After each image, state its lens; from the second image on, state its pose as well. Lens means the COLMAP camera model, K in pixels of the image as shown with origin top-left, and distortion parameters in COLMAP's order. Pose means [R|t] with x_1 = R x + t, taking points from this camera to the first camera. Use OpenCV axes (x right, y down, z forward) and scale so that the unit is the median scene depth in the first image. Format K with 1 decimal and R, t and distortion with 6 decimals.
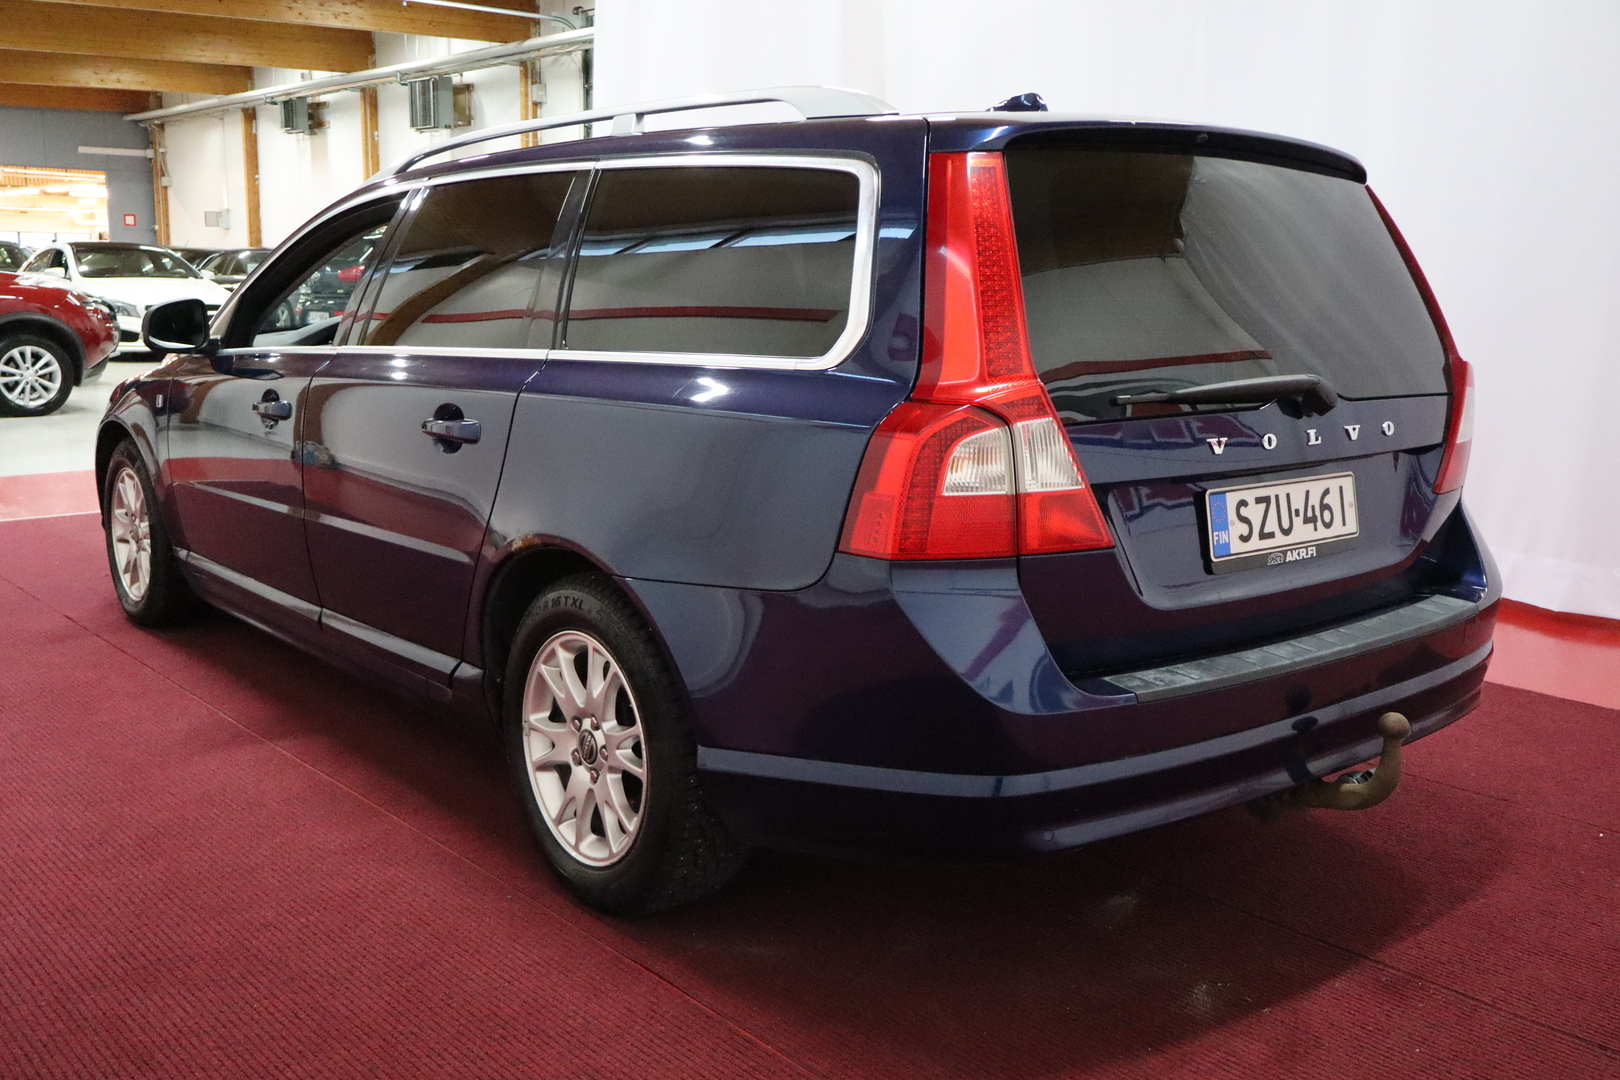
lens RADIAL K [[1549.6, 0, 811.7], [0, 1549.6, 542.7], [0, 0, 1]] dist [0.062779, 0.000000]
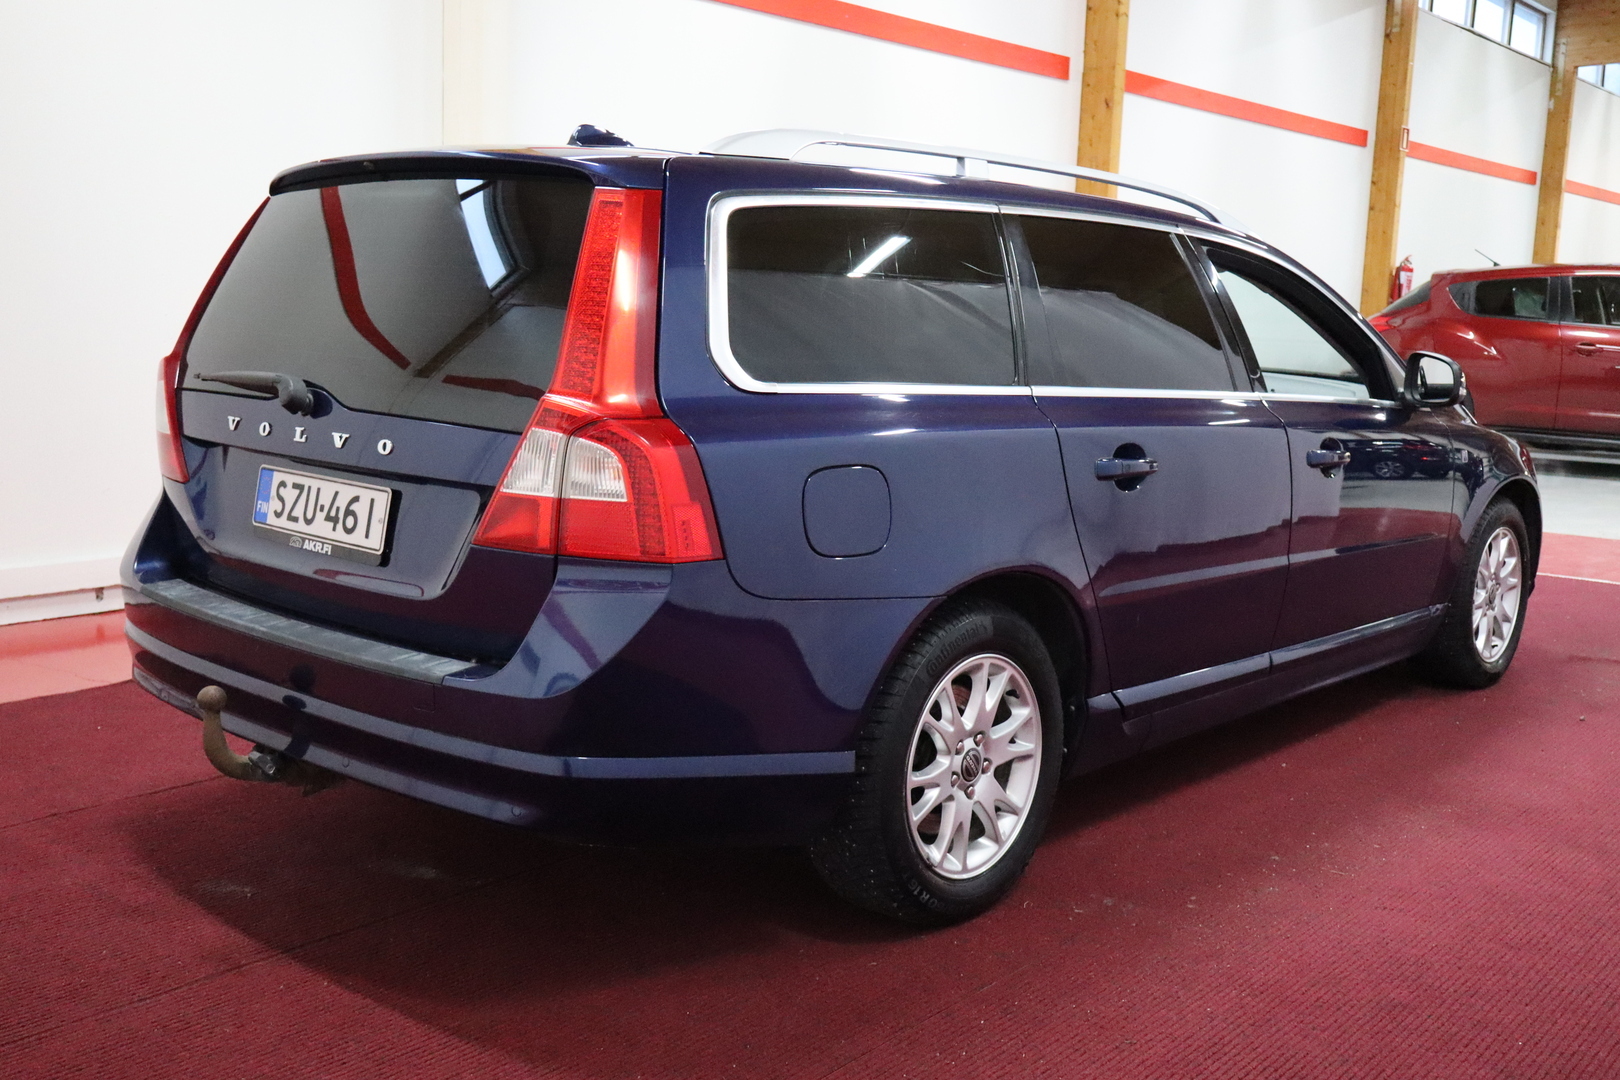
lens RADIAL K [[1704.7, 0, 799.5], [0, 1704.7, 546.3], [0, 0, 1]] dist [0.020561, 0.000000]
pose [[0.109750, 0.140776, -0.983939, 1.525922], [-0.202989, 0.972231, 0.116459, -0.199508], [0.973011, 0.186947, 0.135279, 1.185991]]
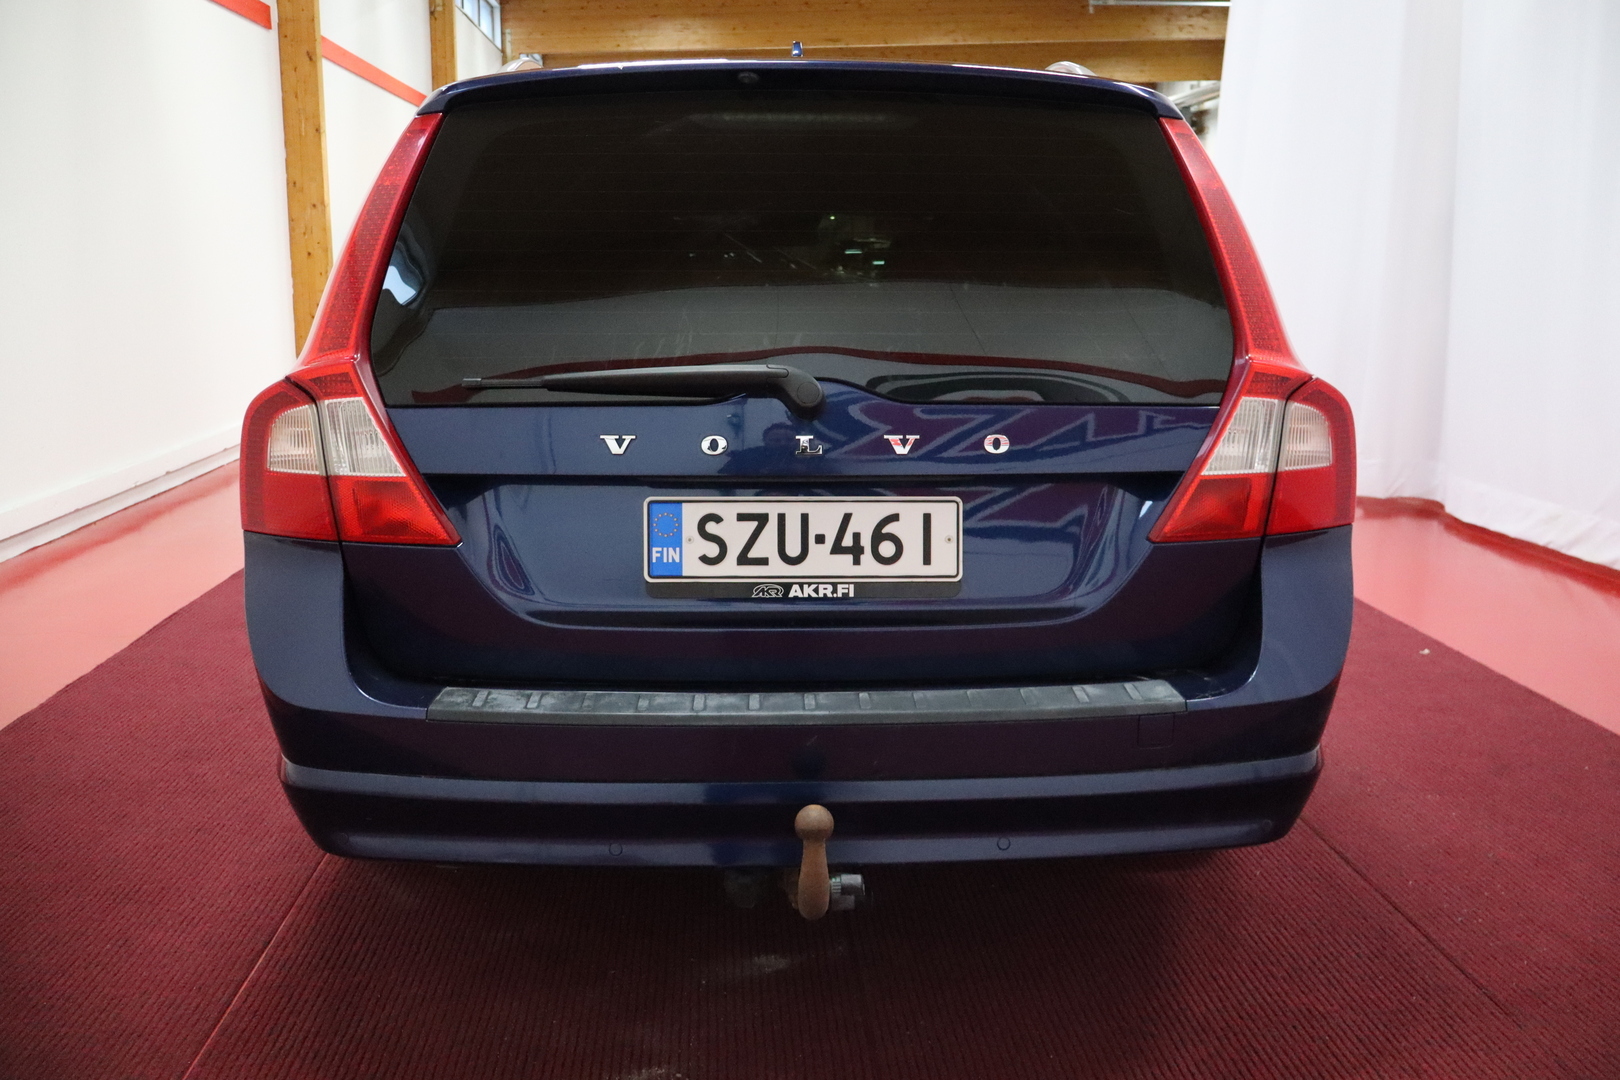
lens RADIAL K [[1407.2, 0, 808.3], [0, 1407.2, 522.6], [0, 0, 1]] dist [0.041657, 0.033627]
pose [[0.778210, 0.104377, -0.619269, 0.770884], [-0.100060, 0.994102, 0.041813, -0.058567], [0.619981, 0.029424, 0.784065, 0.432528]]
